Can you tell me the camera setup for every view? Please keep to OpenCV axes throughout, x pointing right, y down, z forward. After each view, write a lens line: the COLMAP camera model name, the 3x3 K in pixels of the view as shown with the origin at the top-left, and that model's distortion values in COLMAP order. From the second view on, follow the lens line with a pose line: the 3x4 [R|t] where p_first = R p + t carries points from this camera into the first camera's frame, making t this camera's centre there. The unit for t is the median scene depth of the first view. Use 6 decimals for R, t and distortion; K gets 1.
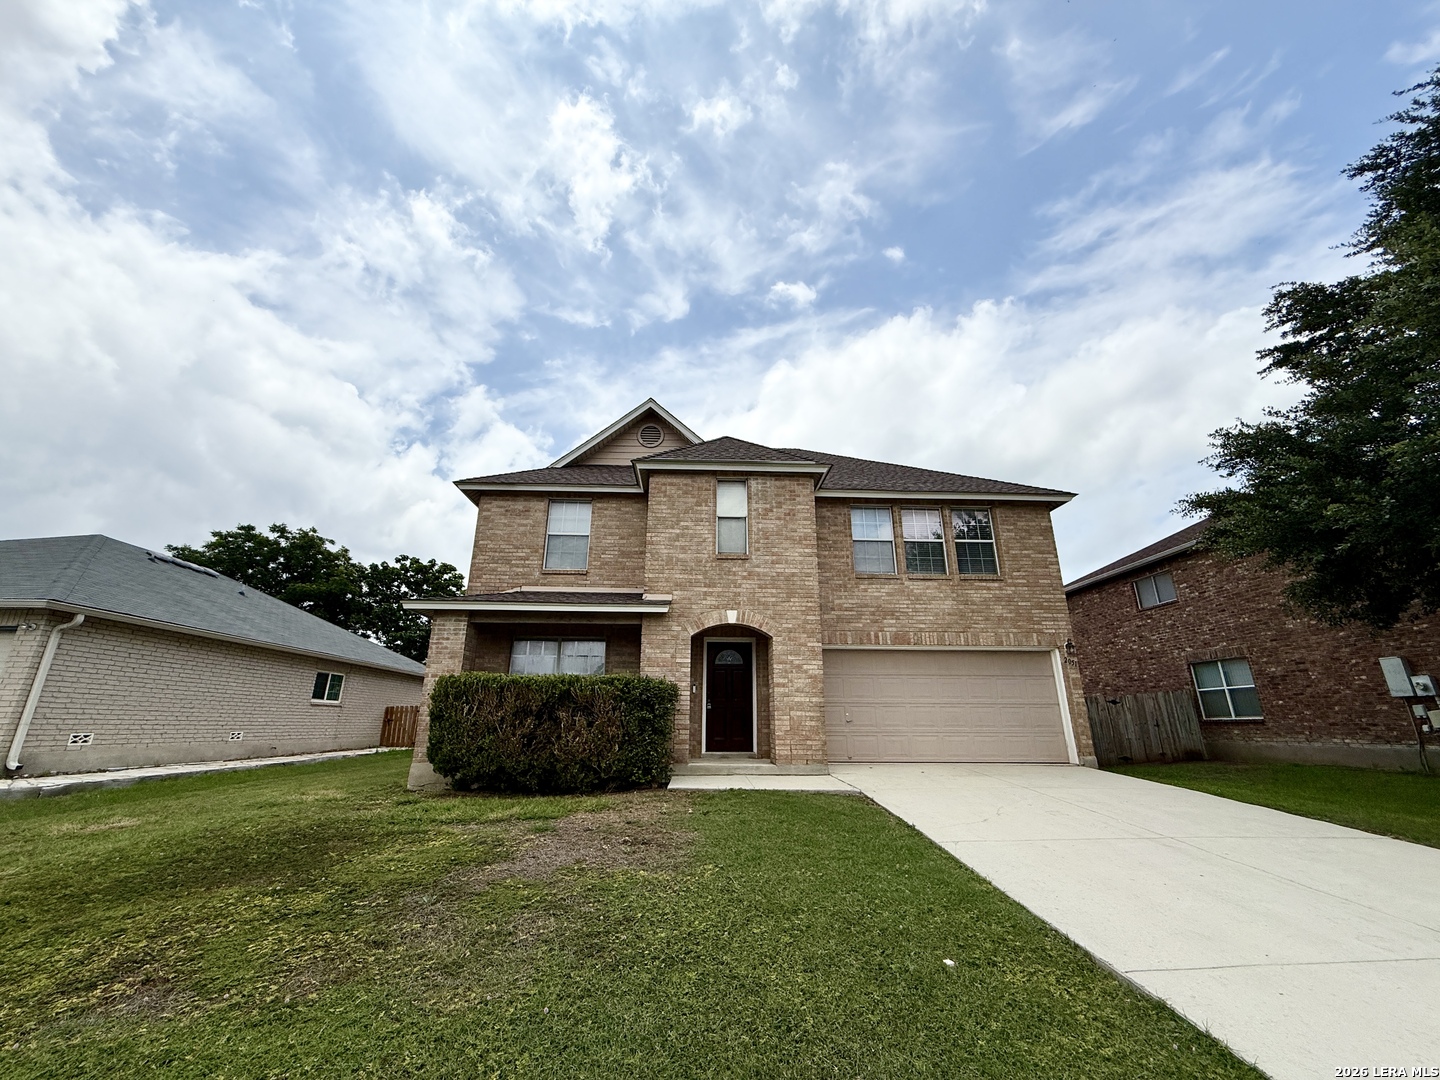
lens RADIAL K [[585.7, 0, 713.6], [0, 585.7, 539.8], [0, 0, 1]] dist [0.000860, 0.000525]
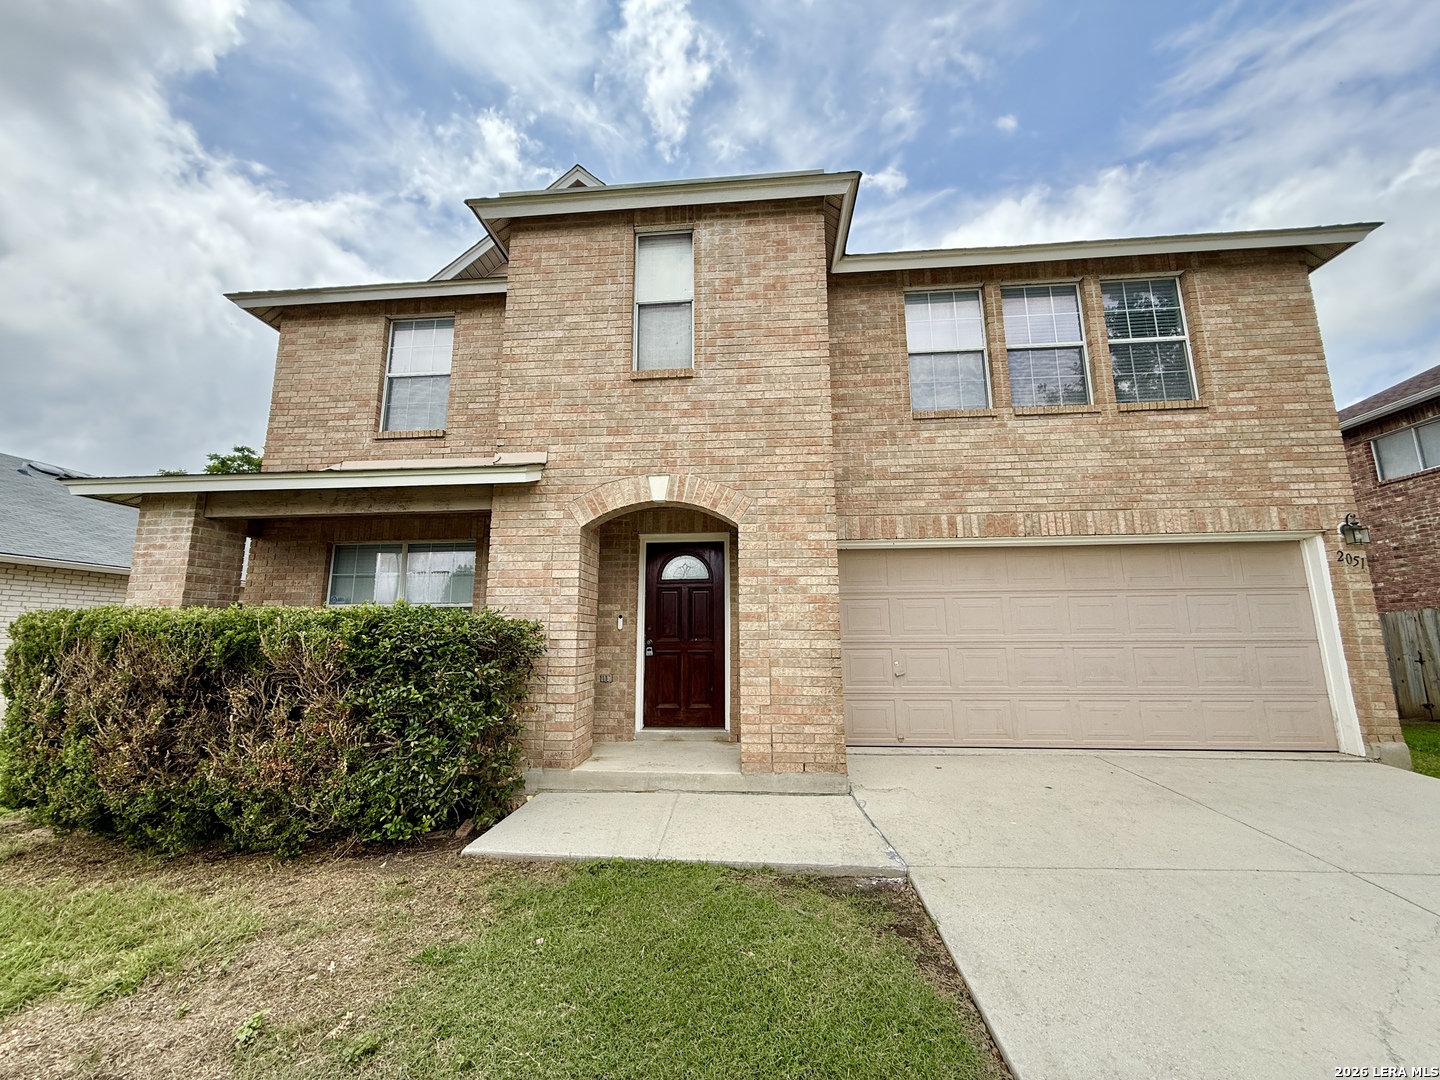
lens RADIAL K [[585.7, 0, 713.6], [0, 585.7, 539.8], [0, 0, 1]] dist [0.000860, 0.000525]
pose [[0.992051, -0.031707, -0.121776, 0.128703], [0.047668, 0.990304, 0.130480, 0.102063], [0.116458, -0.135248, 0.983944, 0.452608]]
